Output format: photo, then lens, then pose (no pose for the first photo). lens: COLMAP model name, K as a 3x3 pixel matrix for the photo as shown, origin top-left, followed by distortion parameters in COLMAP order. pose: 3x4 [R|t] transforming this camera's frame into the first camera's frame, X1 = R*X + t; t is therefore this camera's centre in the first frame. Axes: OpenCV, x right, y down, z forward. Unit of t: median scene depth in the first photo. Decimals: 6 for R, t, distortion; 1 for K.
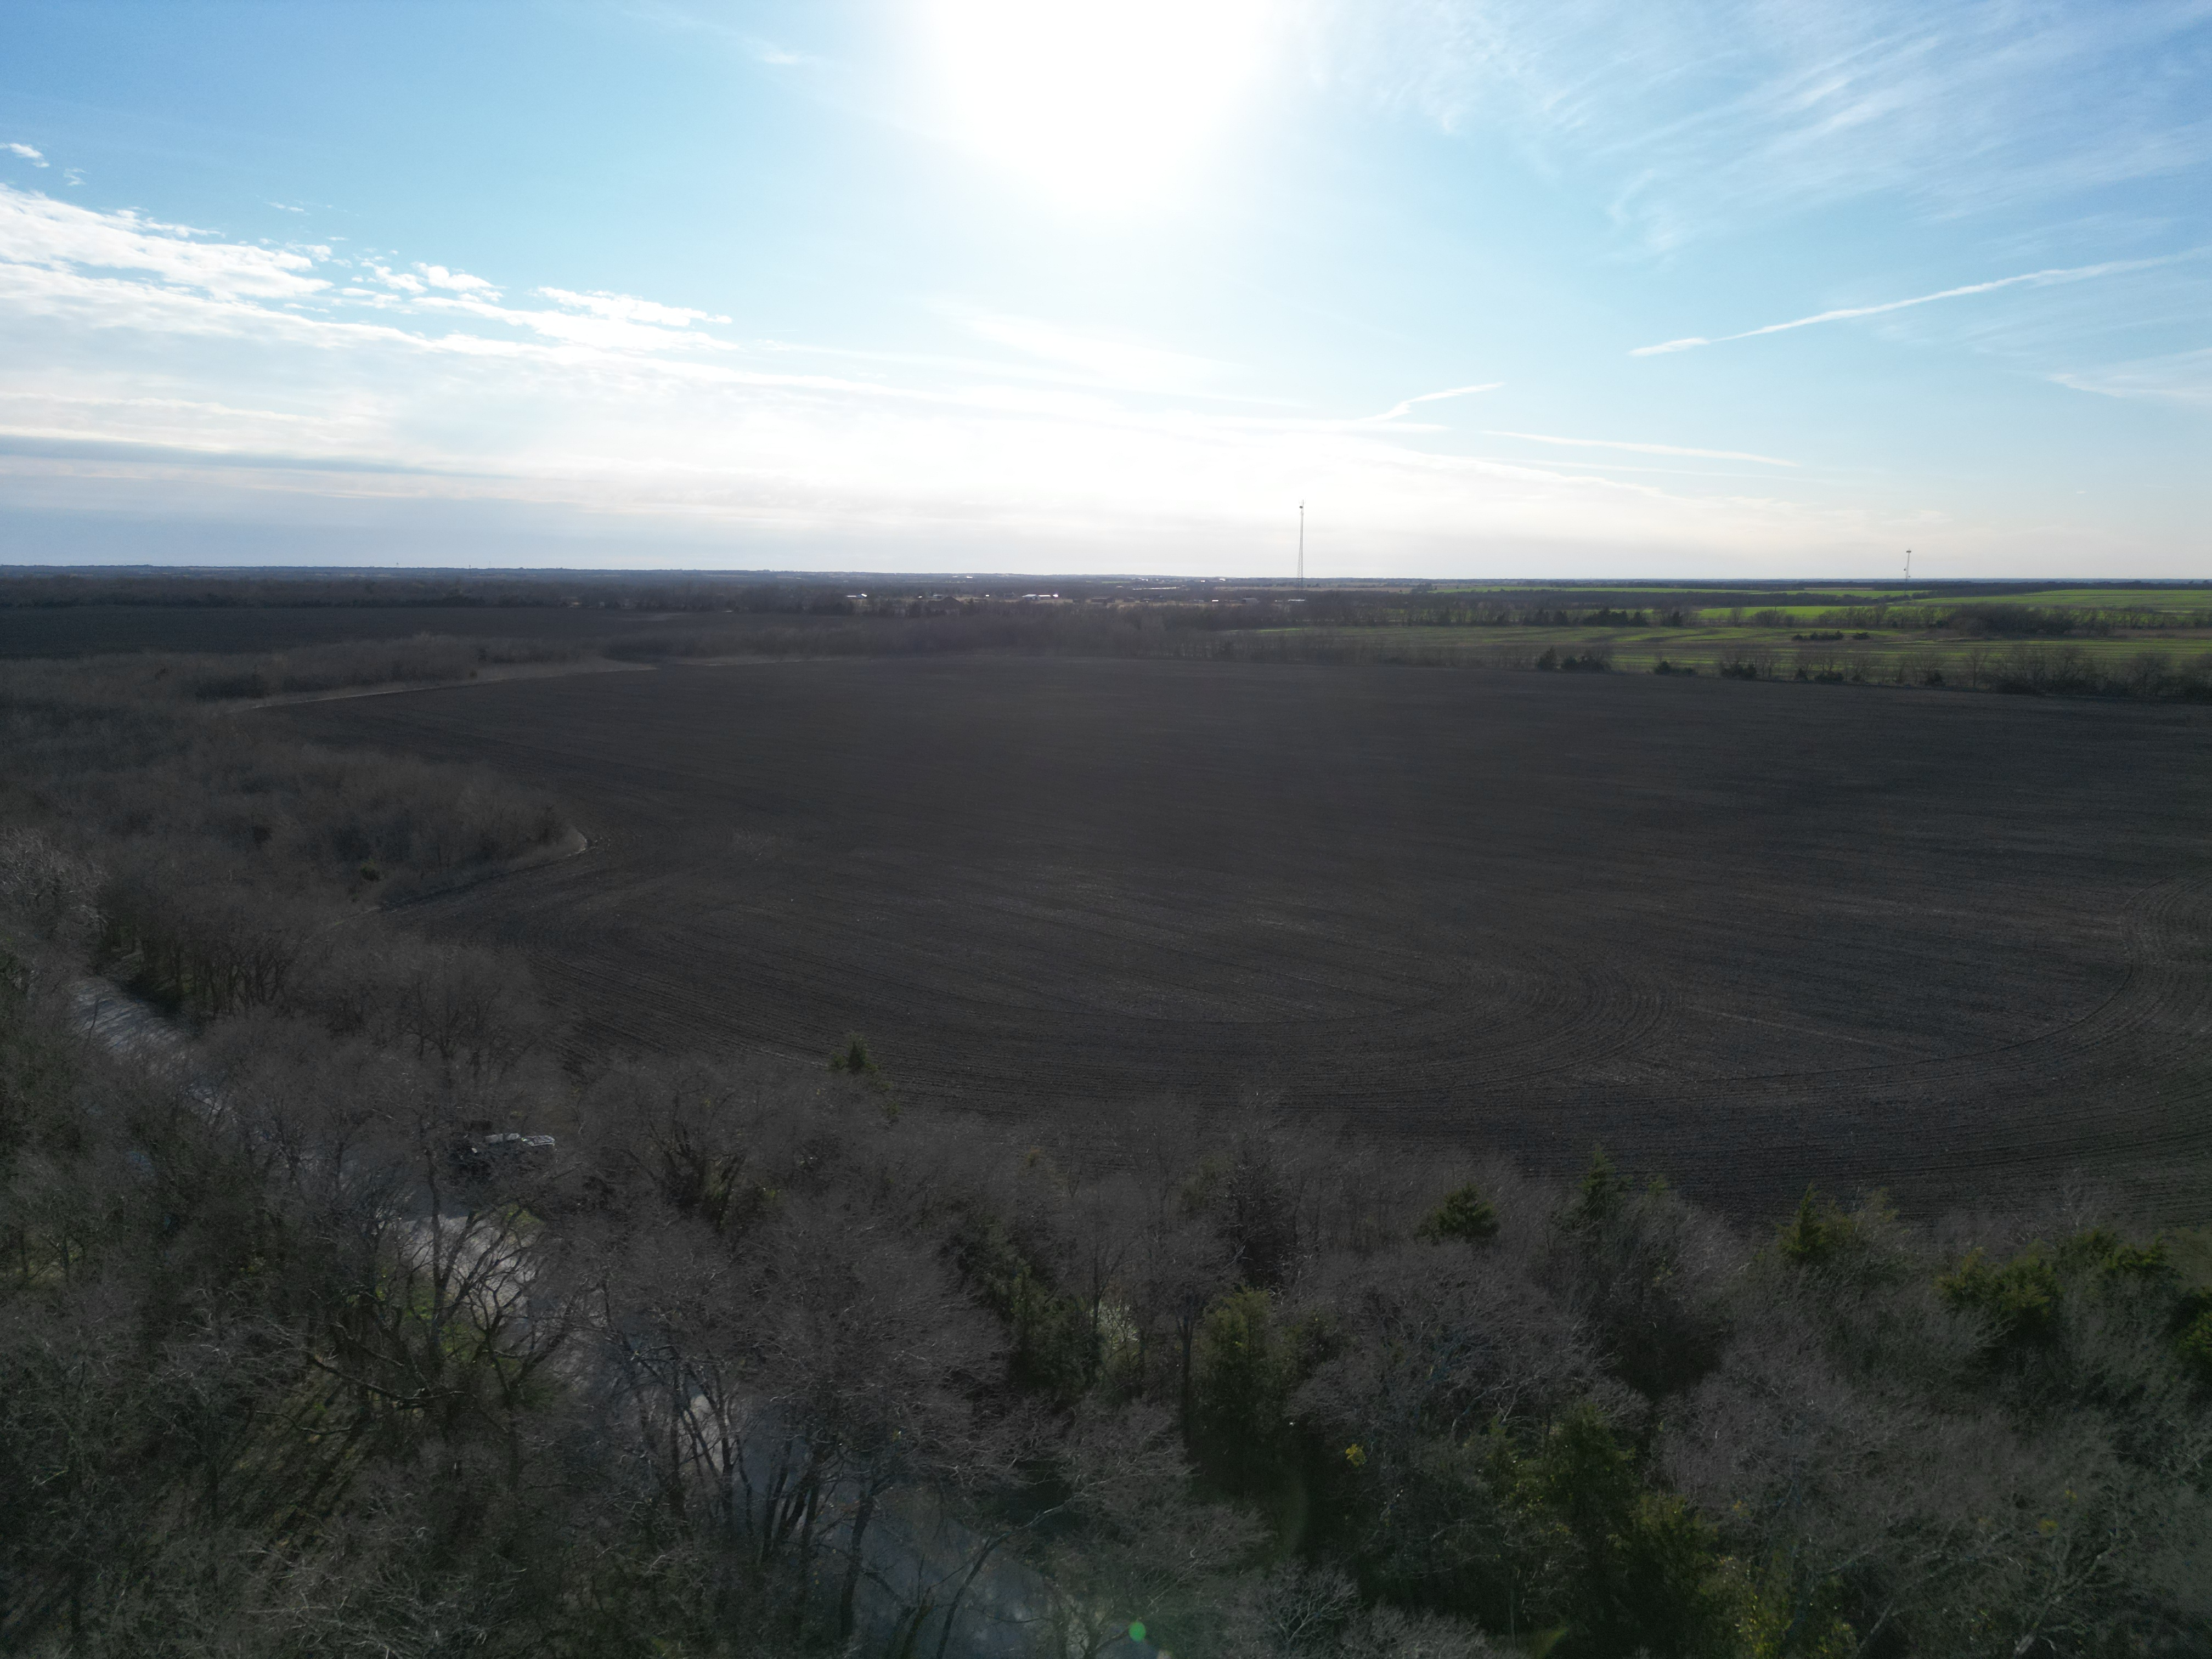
lens RADIAL K [[1545.3, 0, 1103.7], [0, 1545.3, 830.0], [0, 0, 1]] dist [0.078764, -0.074973]
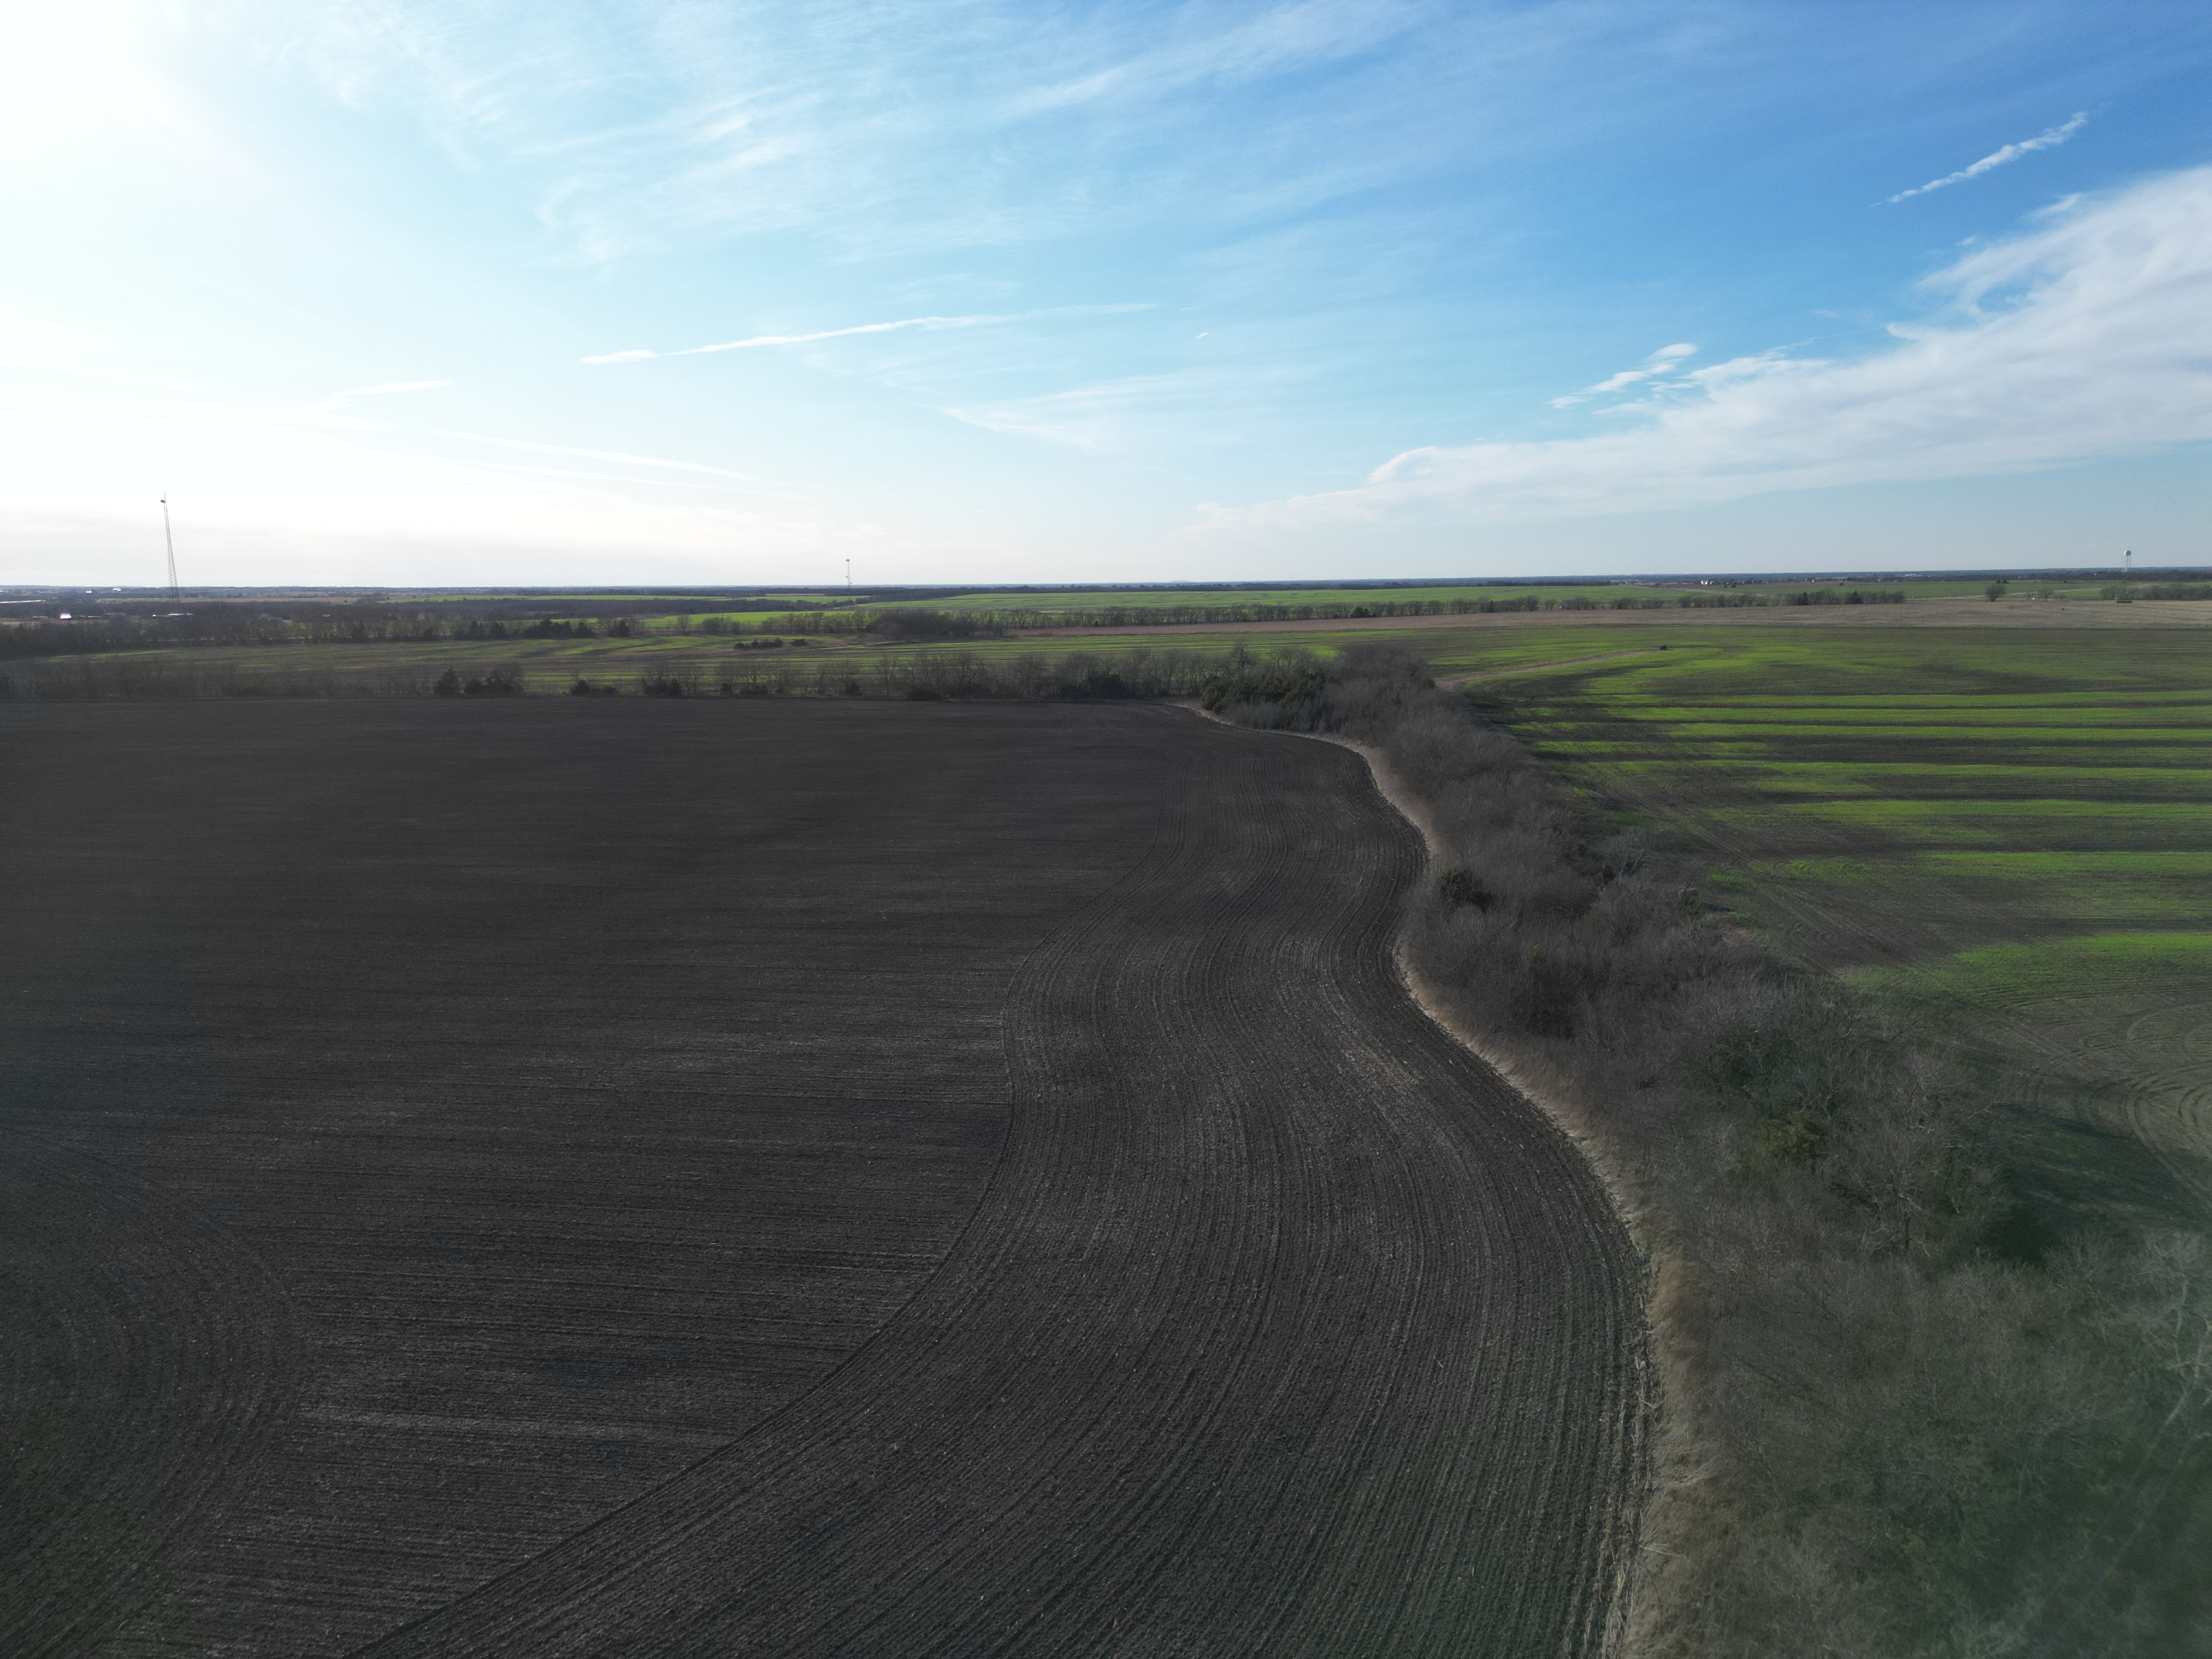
lens RADIAL K [[1545.3, 0, 1095.6], [0, 1545.3, 817.3], [0, 0, 1]] dist [0.078764, -0.074973]
pose [[0.814950, -0.099479, 0.570930, 0.326855], [0.106619, 0.994078, 0.021019, -0.071046], [-0.569640, 0.043742, 0.820730, 0.433976]]
